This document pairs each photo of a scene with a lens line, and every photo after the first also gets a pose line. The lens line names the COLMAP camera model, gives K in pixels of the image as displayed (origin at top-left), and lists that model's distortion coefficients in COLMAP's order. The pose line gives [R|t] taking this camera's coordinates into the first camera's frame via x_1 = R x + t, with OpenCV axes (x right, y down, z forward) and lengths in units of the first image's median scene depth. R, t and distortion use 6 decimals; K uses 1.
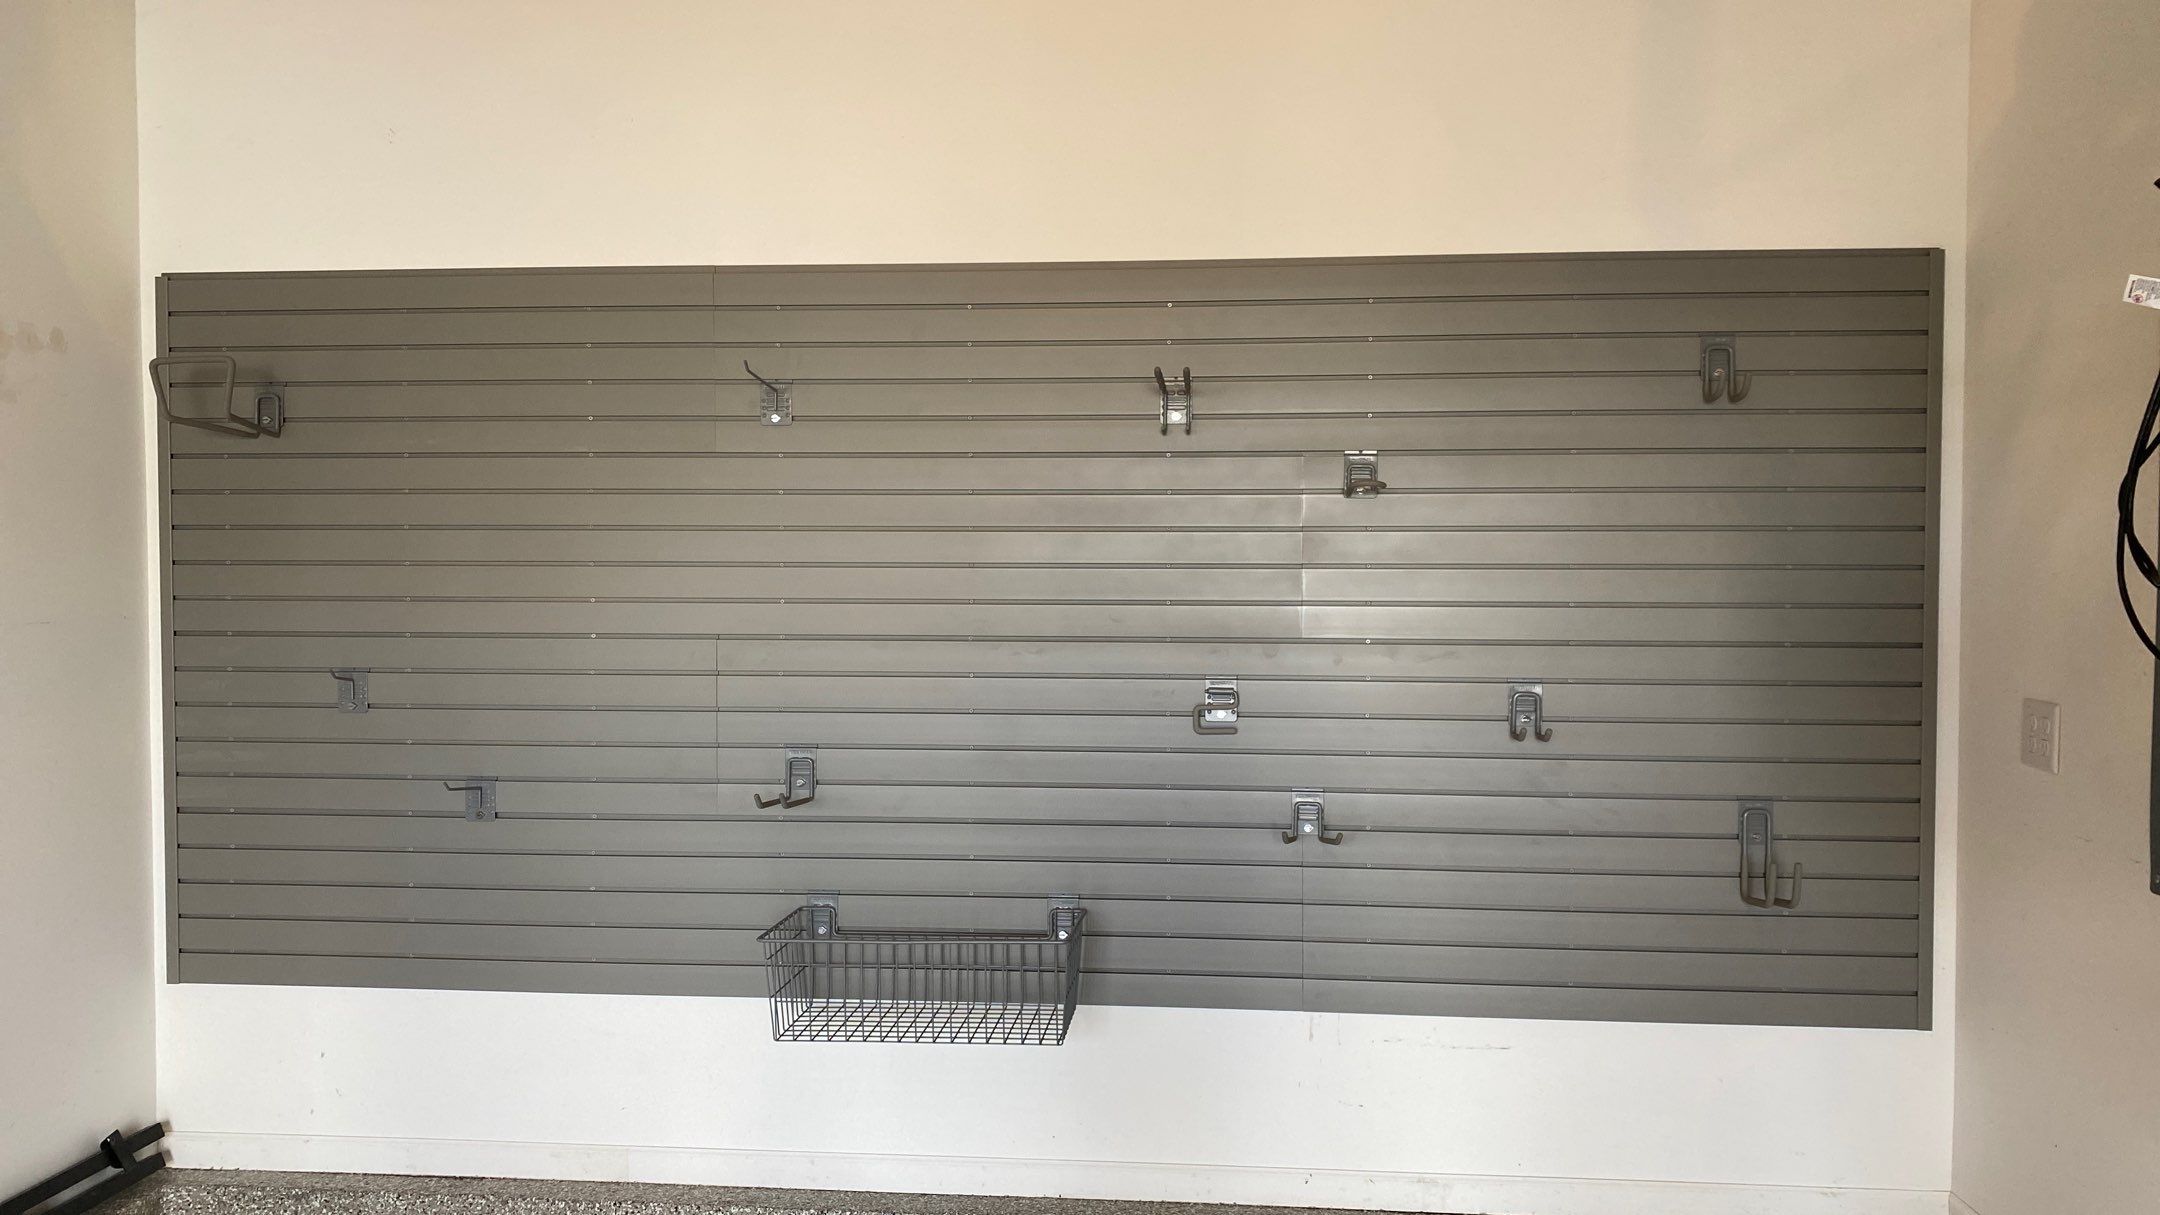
lens RADIAL K [[1974.6, 0, 1096.8], [0, 1974.6, 643.5], [0, 0, 1]] dist [0.072395, -0.013061]
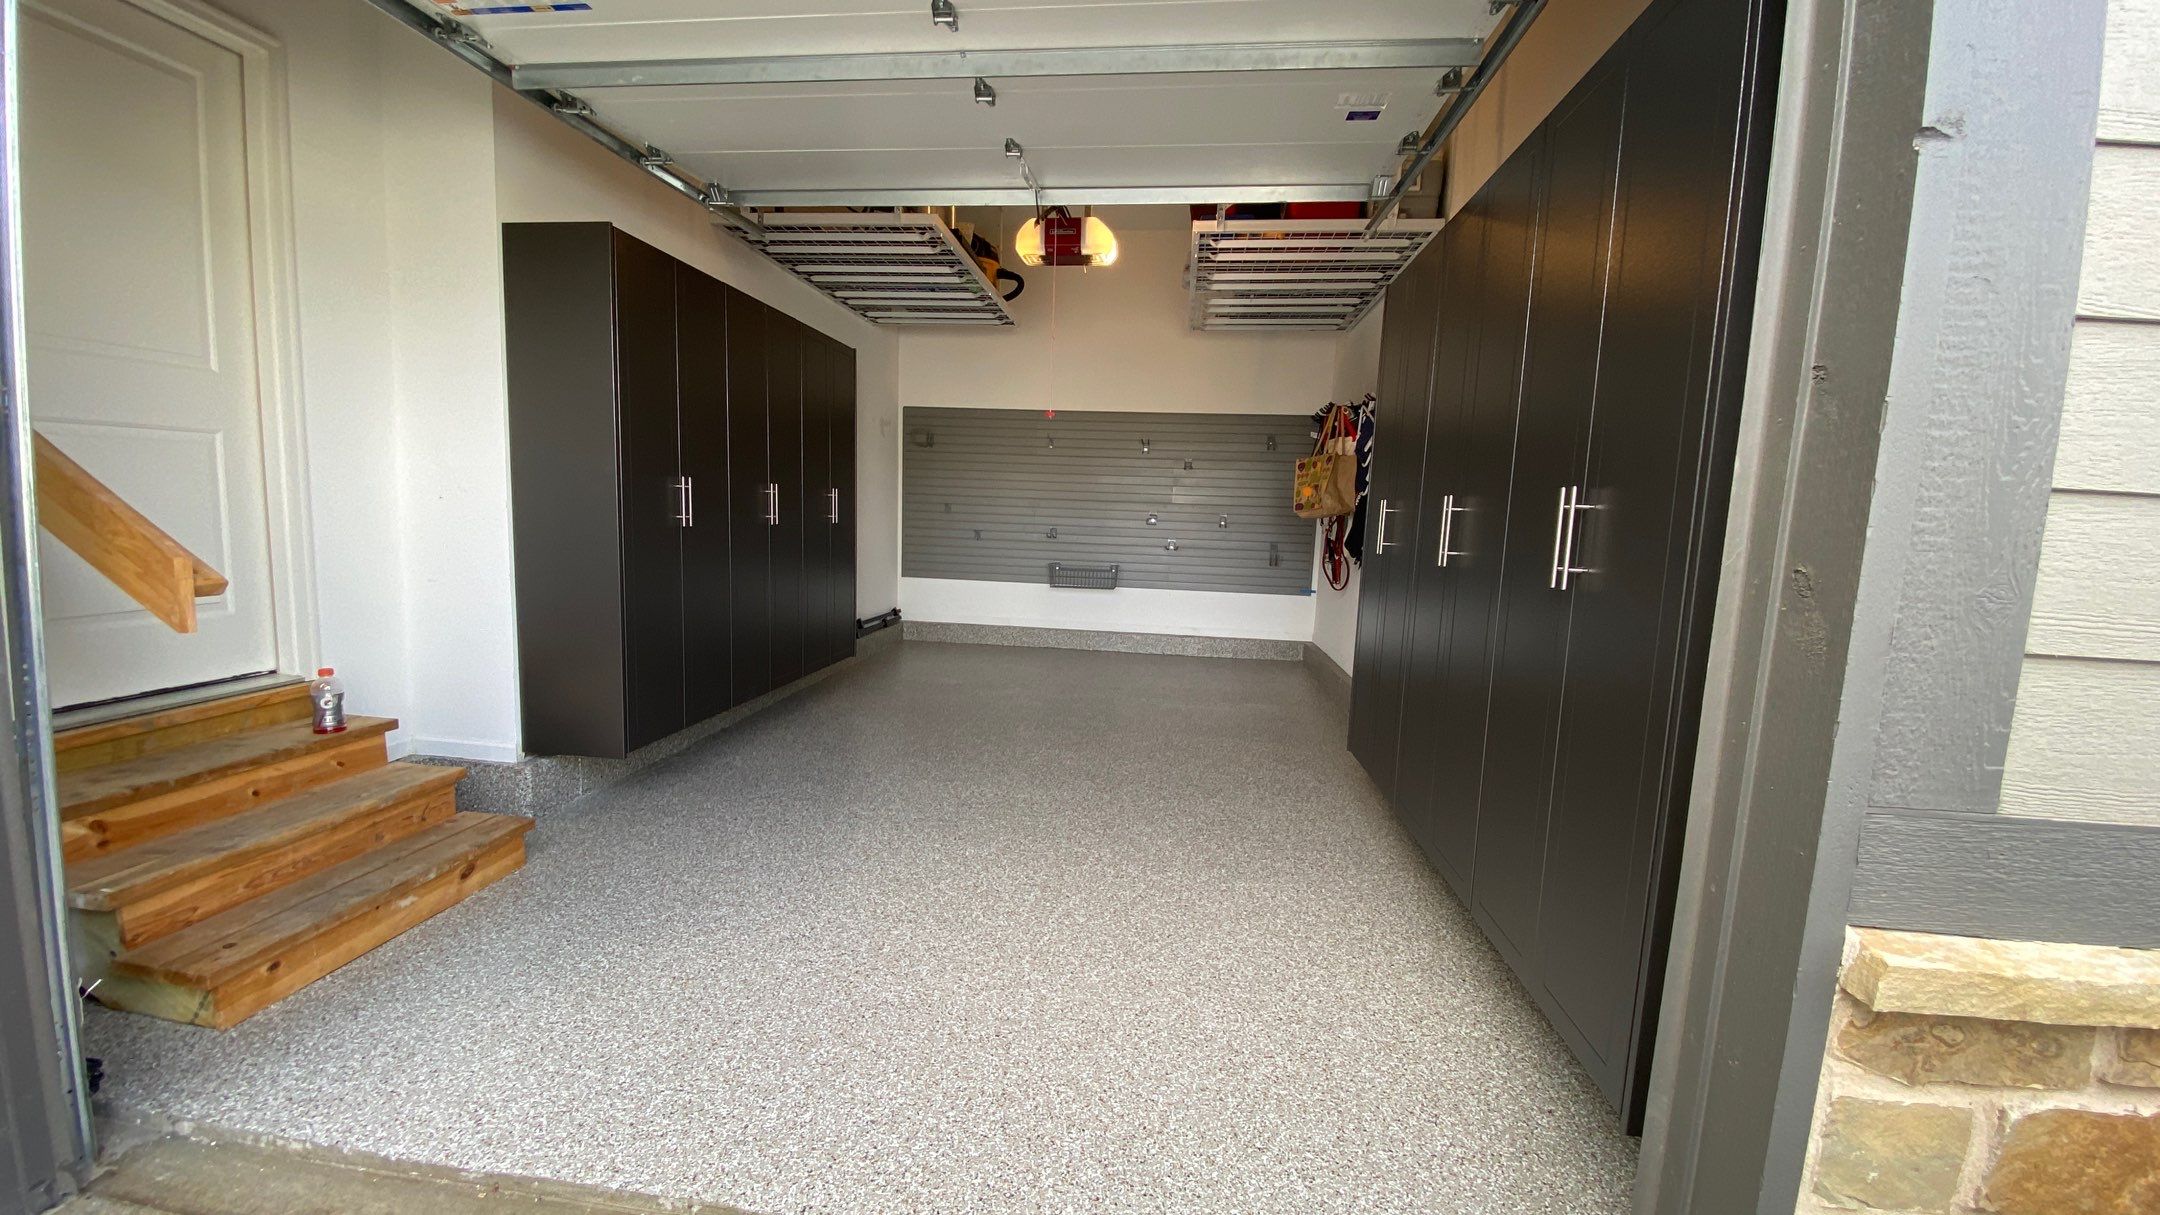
lens RADIAL K [[895.3, 0, 1080.6], [0, 895.3, 625.3], [0, 0, 1]] dist [0.022350, 0.000014]
pose [[0.999480, 0.031504, 0.006876, -0.098412], [-0.032018, 0.994891, 0.095741, 0.080646], [-0.003825, -0.095911, 0.995383, -0.937688]]
